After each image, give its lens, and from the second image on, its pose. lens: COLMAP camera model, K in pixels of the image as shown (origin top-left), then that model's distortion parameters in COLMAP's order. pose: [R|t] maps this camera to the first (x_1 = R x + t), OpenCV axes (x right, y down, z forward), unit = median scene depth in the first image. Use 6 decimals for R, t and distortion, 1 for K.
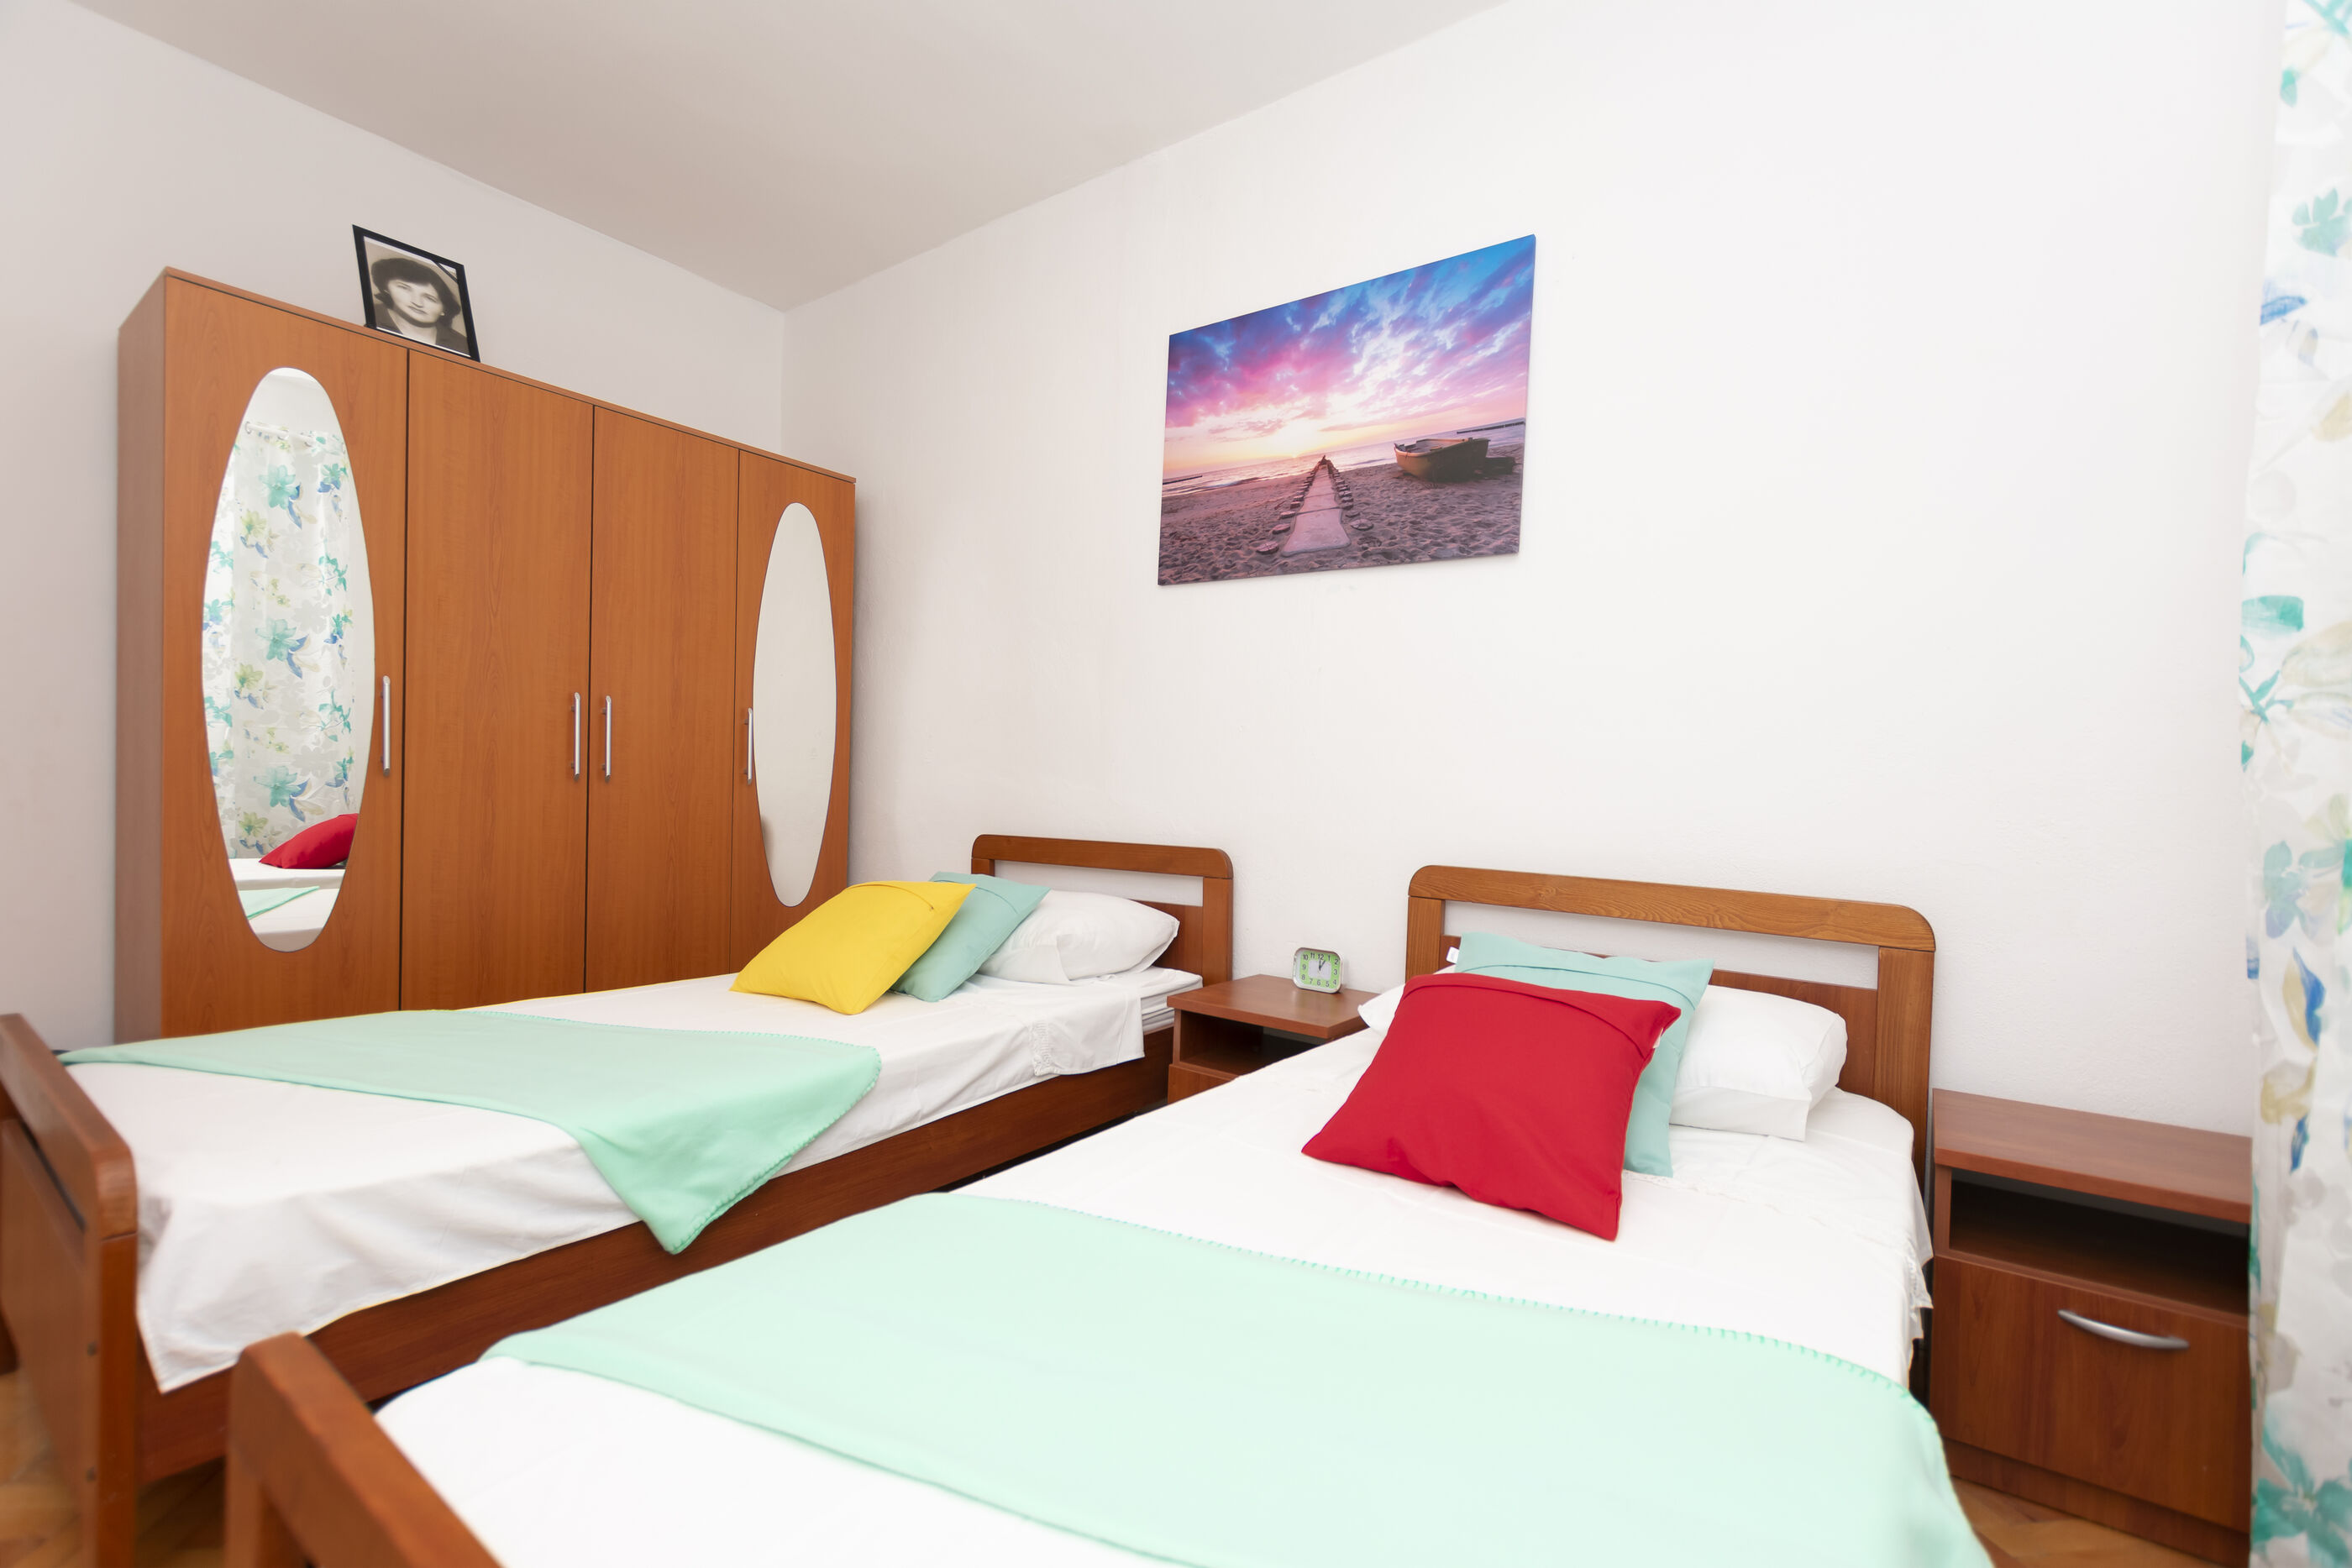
lens RADIAL K [[1017.0, 0, 1176.0], [0, 1017.0, 795.8], [0, 0, 1]] dist [0.003972, 0.000166]
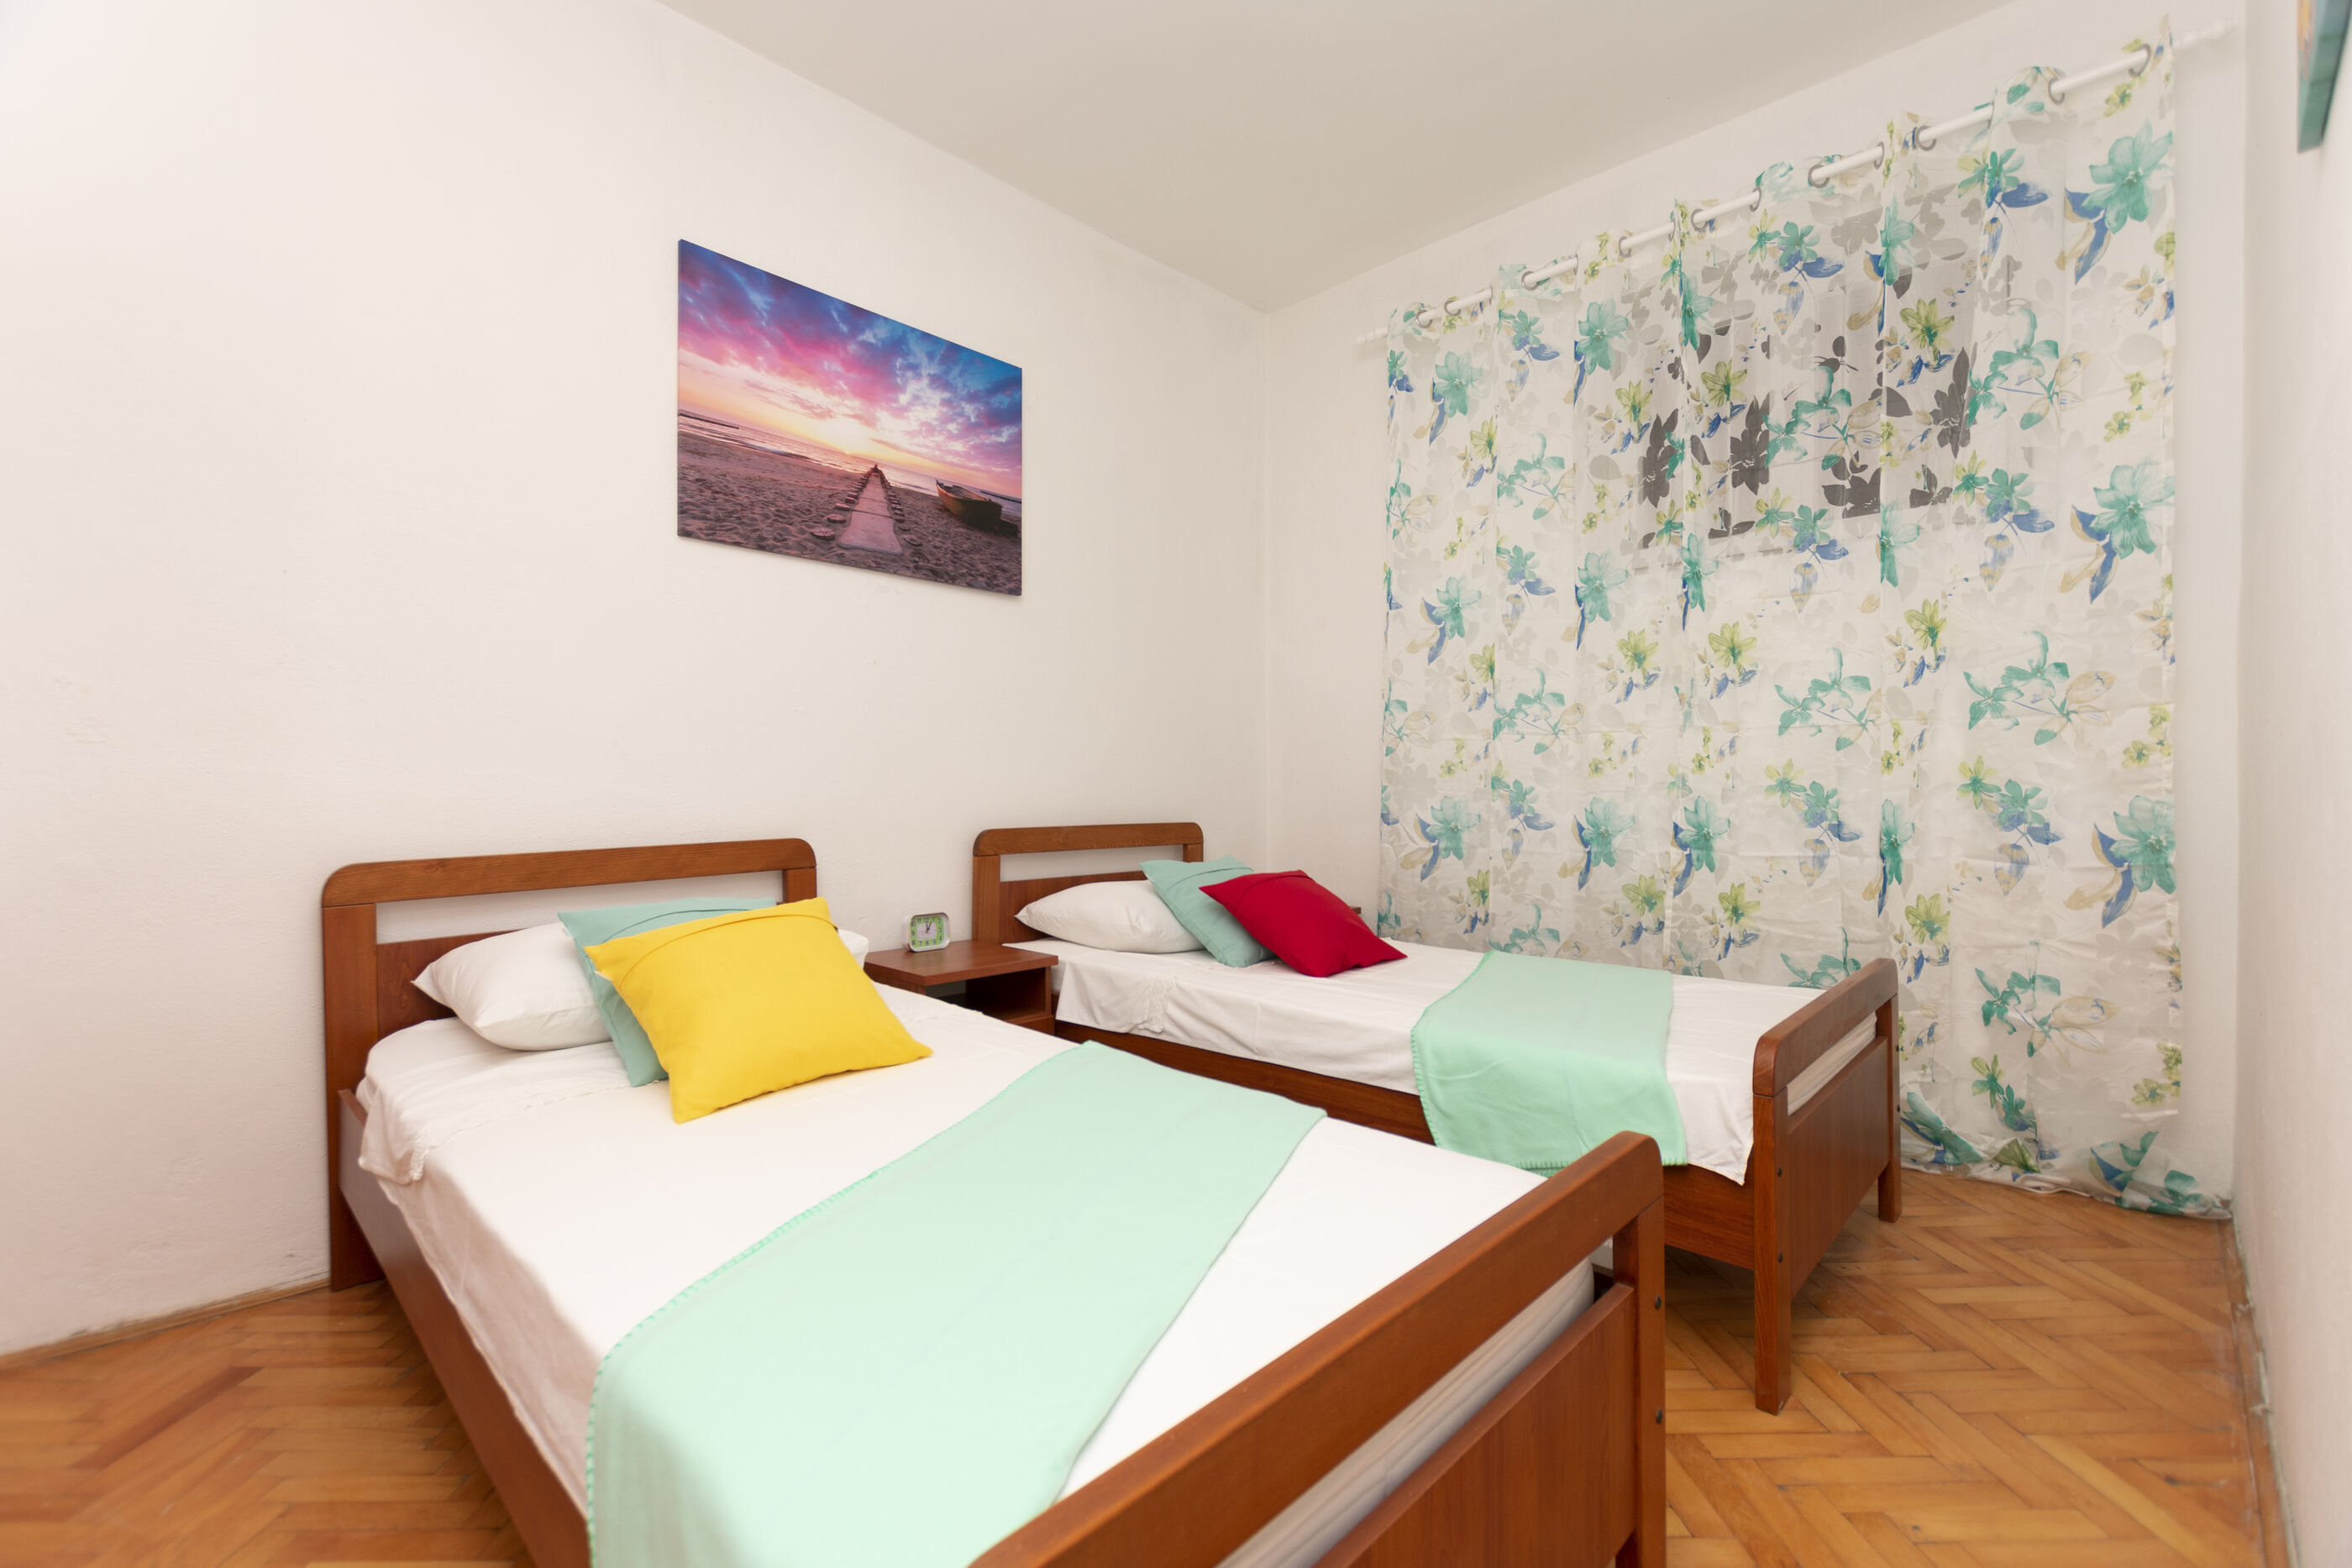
lens RADIAL K [[1017.0, 0, 1176.1], [0, 1017.0, 769.8], [0, 0, 1]] dist [0.003972, 0.000166]
pose [[0.119963, -0.031173, 0.992289, -0.897570], [0.017067, 0.999424, 0.029334, -0.035670], [-0.992632, 0.013416, 0.120426, 0.555034]]
